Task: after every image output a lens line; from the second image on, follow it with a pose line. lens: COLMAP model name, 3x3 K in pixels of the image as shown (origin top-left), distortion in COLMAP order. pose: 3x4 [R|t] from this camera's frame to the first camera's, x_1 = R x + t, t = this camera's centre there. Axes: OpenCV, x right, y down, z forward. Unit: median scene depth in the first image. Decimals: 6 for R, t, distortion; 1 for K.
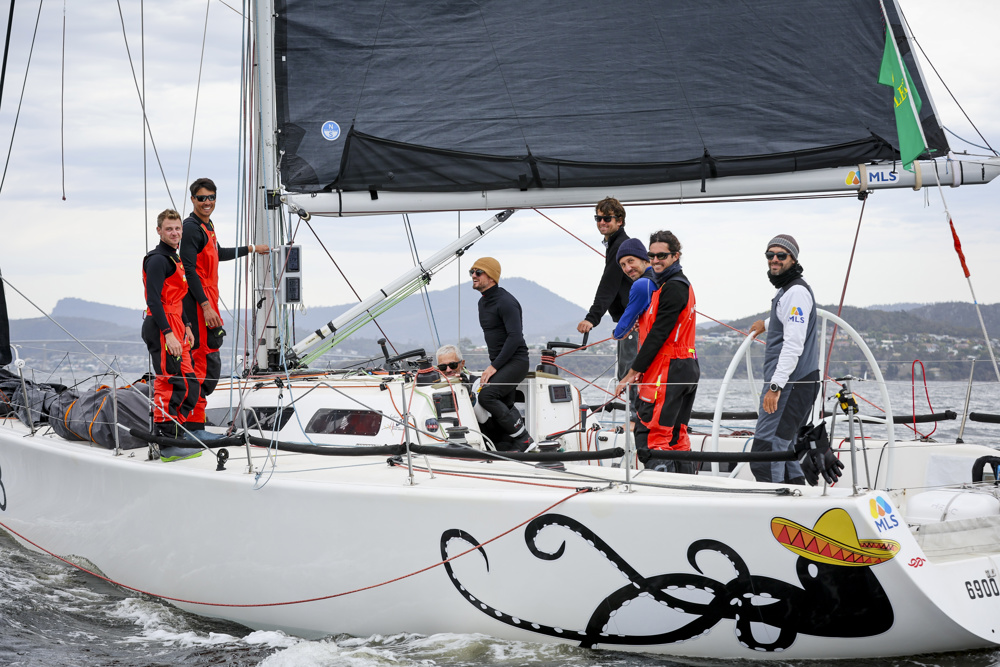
lens RADIAL K [[2614.9, 0, 500.0], [0, 2614.9, 333.5], [0, 0, 1]] dist [-0.089483, 0.543095]
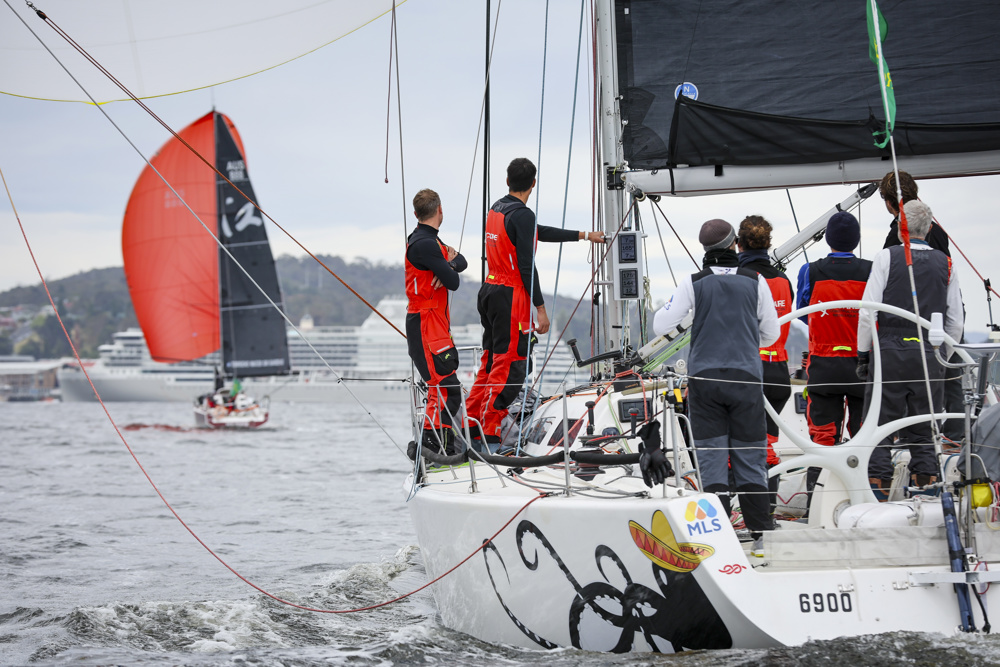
lens RADIAL K [[5744.4, 0, 500.0], [0, 5744.4, 333.5], [0, 0, 1]] dist [2.411001, -21.759235]
pose [[0.834779, -0.002061, -0.550582, 0.919001], [-0.000386, 0.999991, -0.004328, 0.007913], [0.550585, 0.003826, 0.834770, -0.596164]]
